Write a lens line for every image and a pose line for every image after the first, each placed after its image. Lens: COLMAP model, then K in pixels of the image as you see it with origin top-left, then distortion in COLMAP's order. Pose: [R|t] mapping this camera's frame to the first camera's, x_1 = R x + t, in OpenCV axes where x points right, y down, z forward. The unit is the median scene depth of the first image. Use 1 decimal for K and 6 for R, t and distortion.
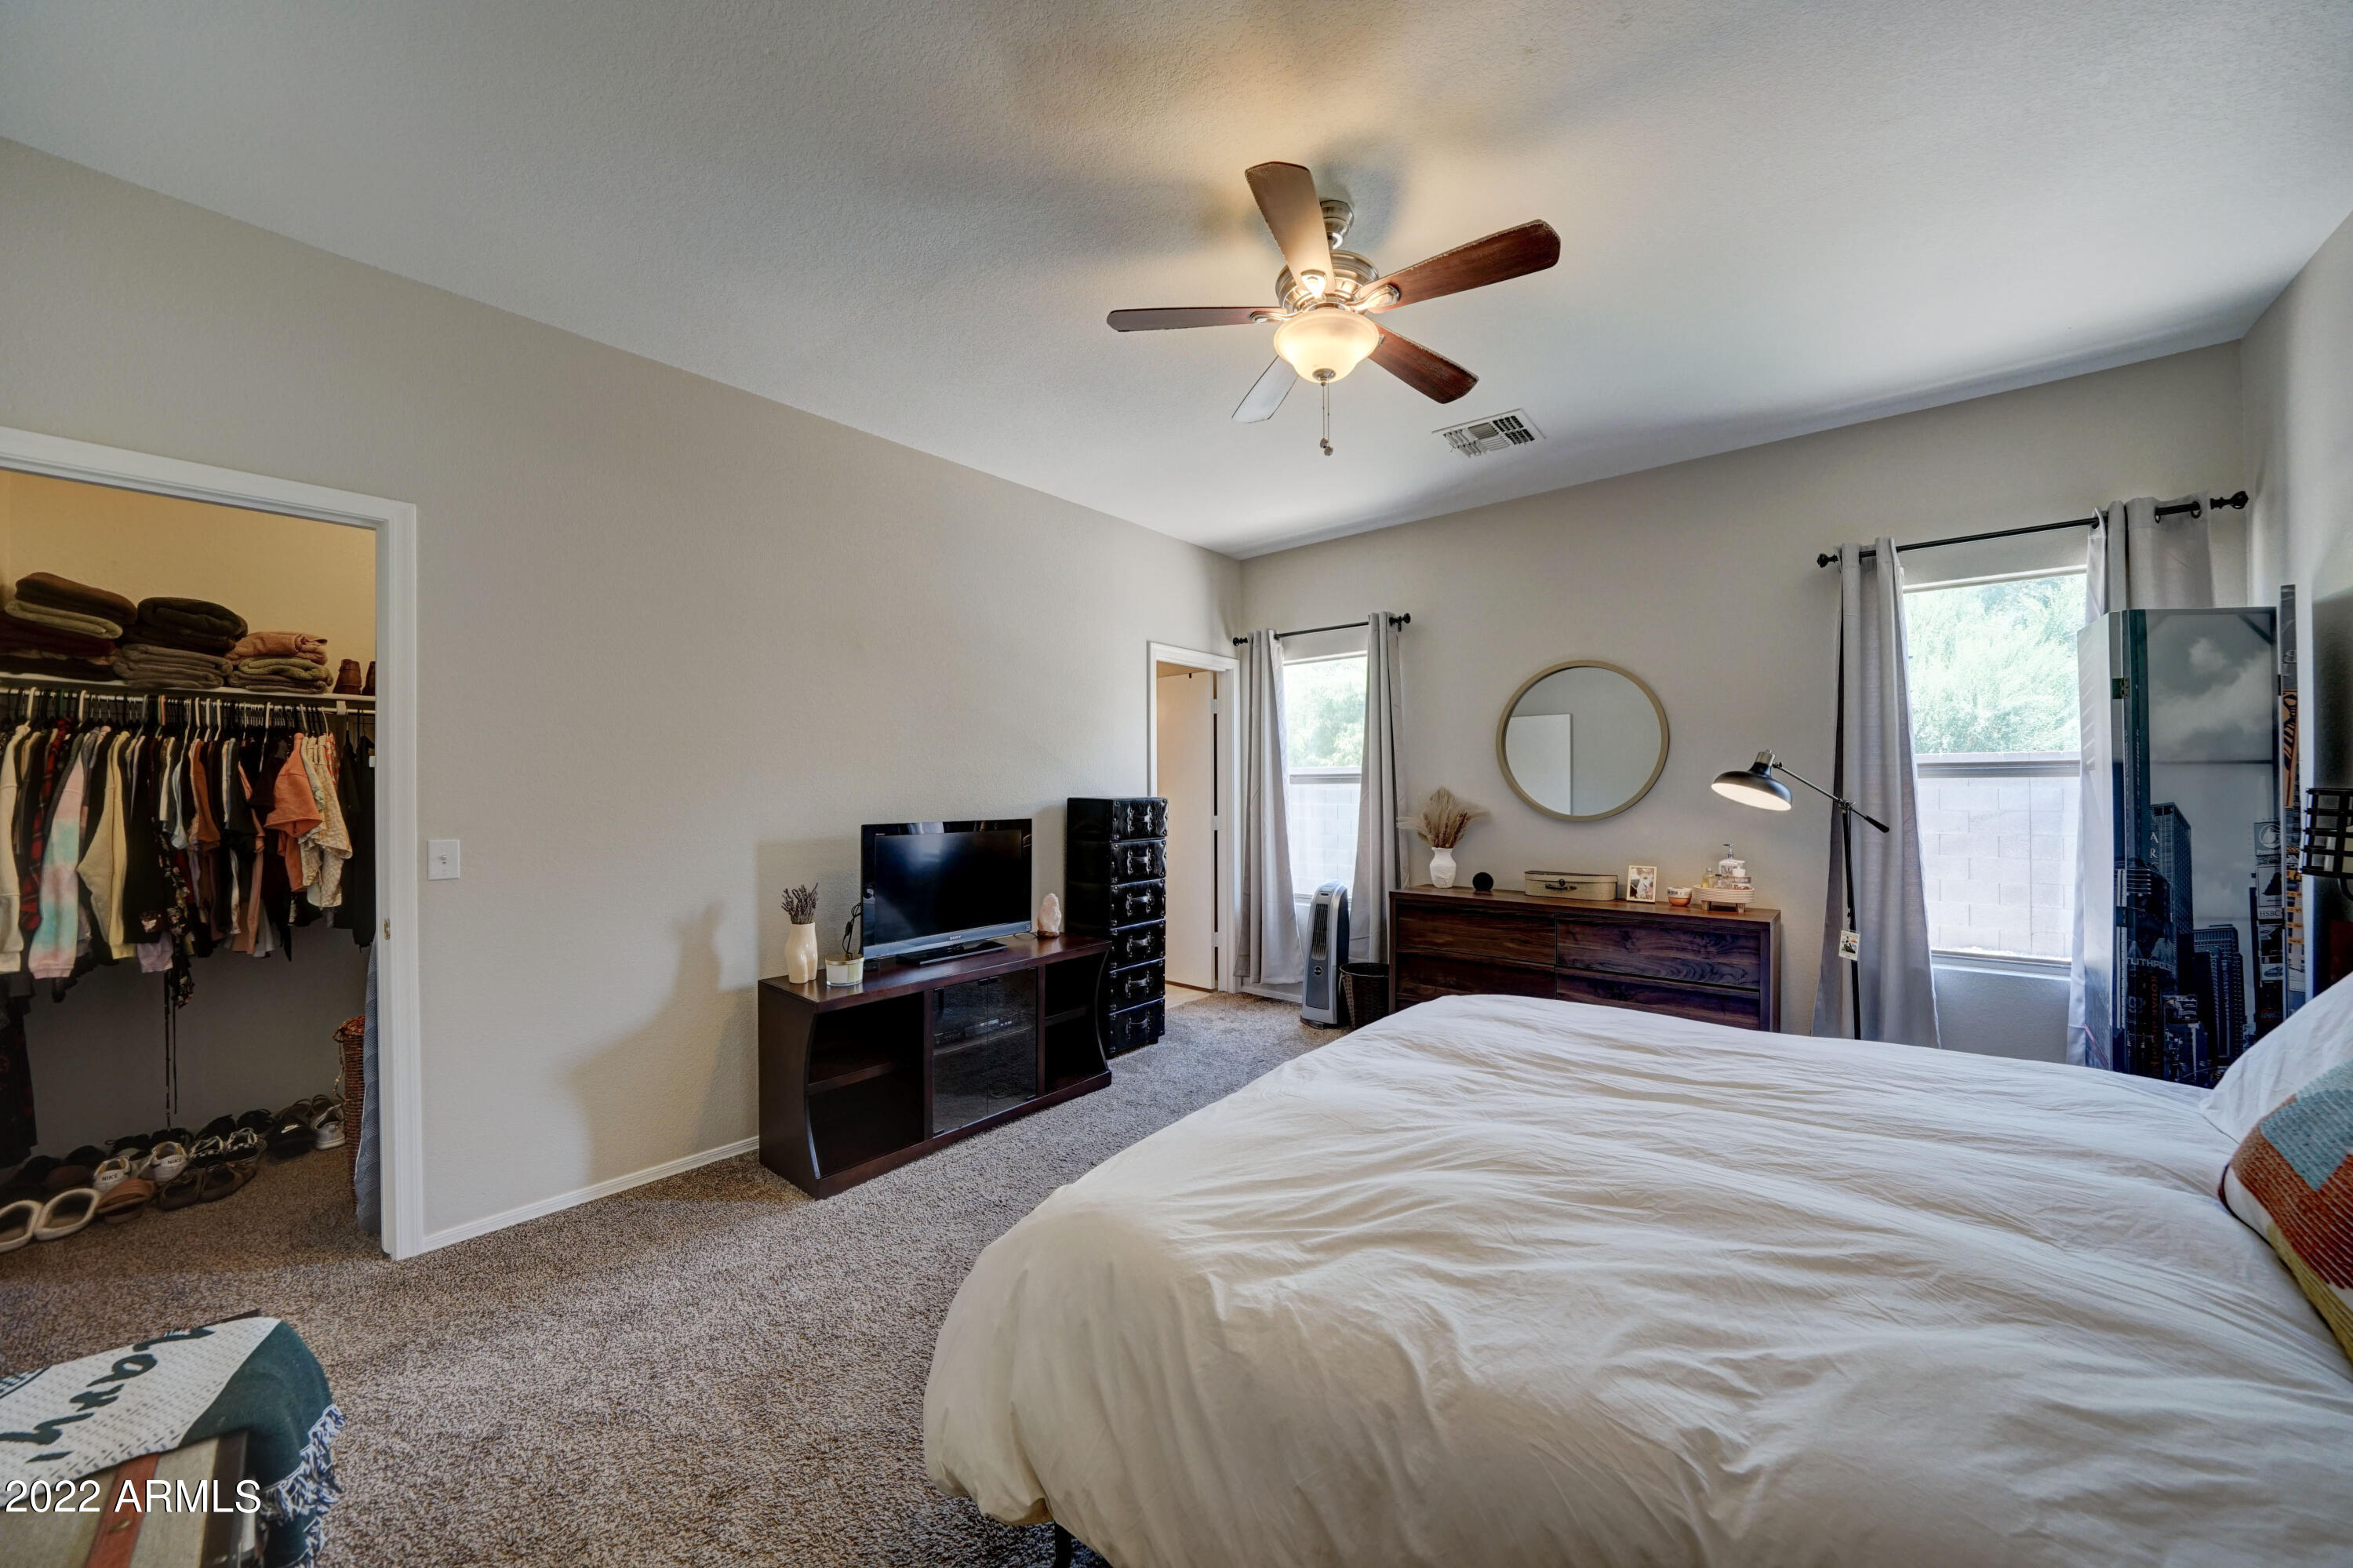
lens RADIAL K [[827.9, 0, 1174.4], [0, 827.9, 784.7], [0, 0, 1]] dist [-0.020206, -0.000165]
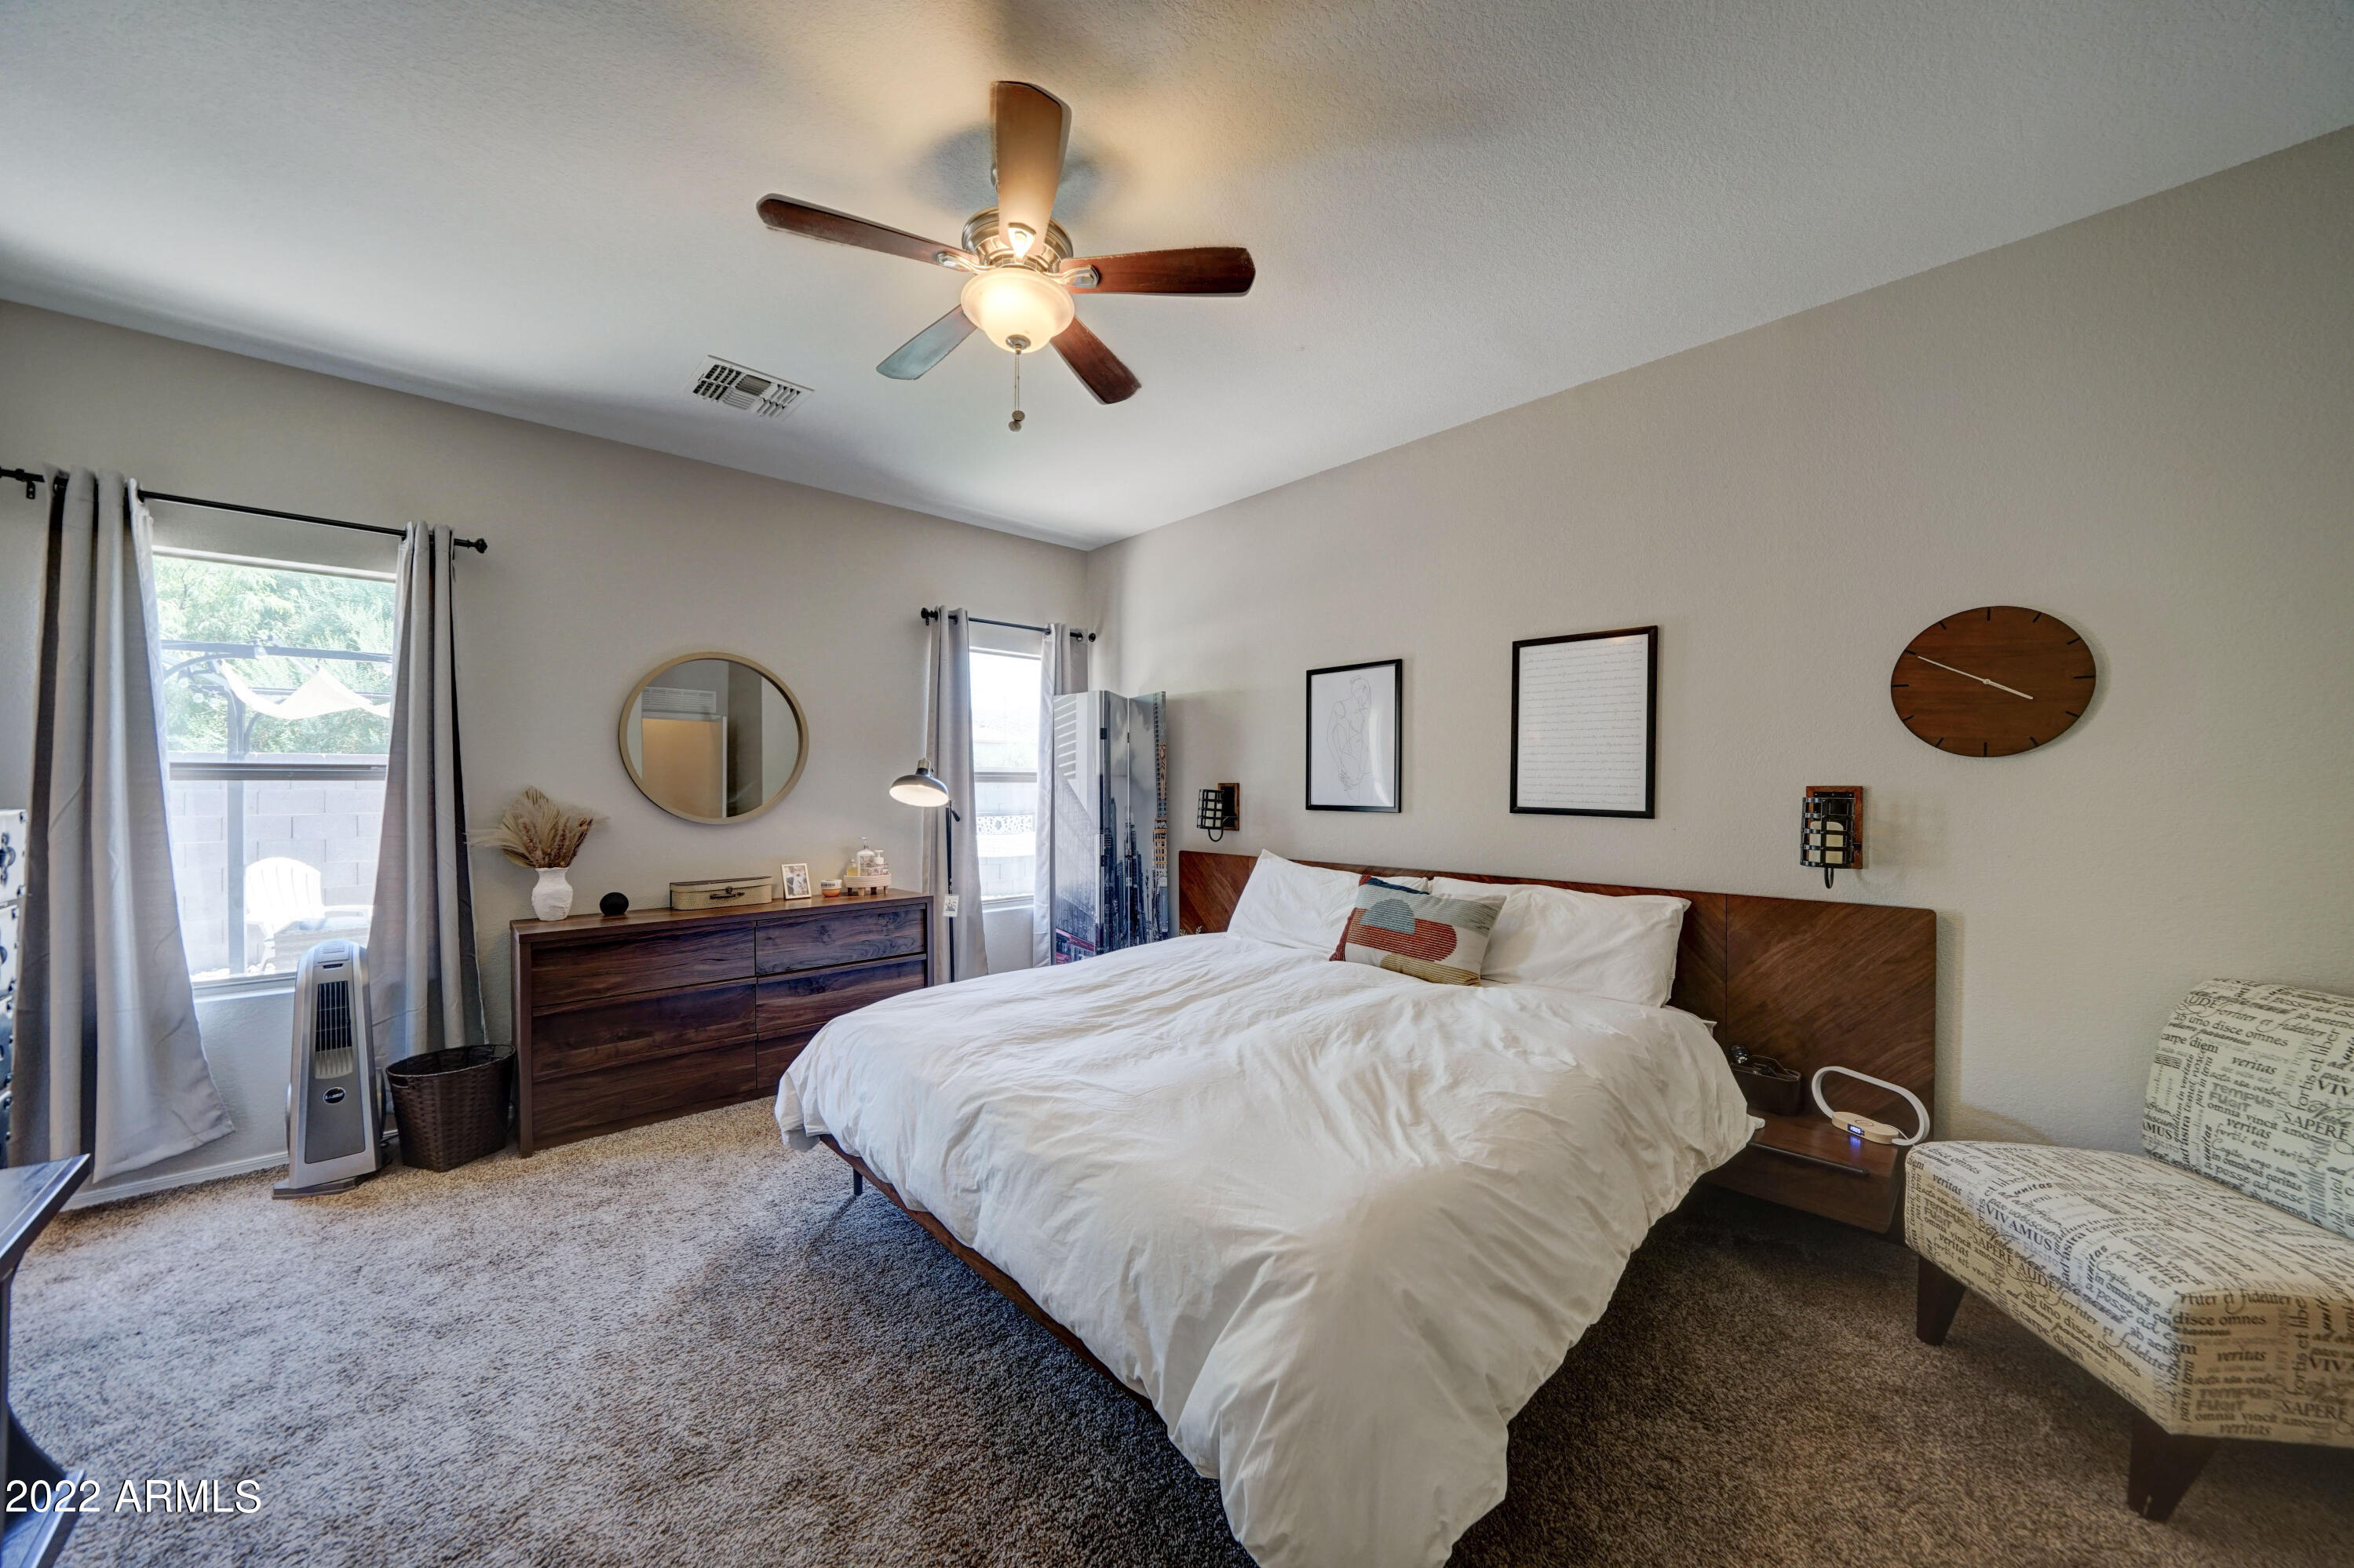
lens RADIAL K [[828.2, 0, 1173.4], [0, 828.2, 788.2], [0, 0, 1]] dist [-0.020206, -0.000165]
pose [[0.107082, 0.002782, 0.994246, -0.482548], [-0.004265, 0.999988, -0.002338, 0.004107], [-0.994241, -0.003990, 0.107092, 0.484998]]
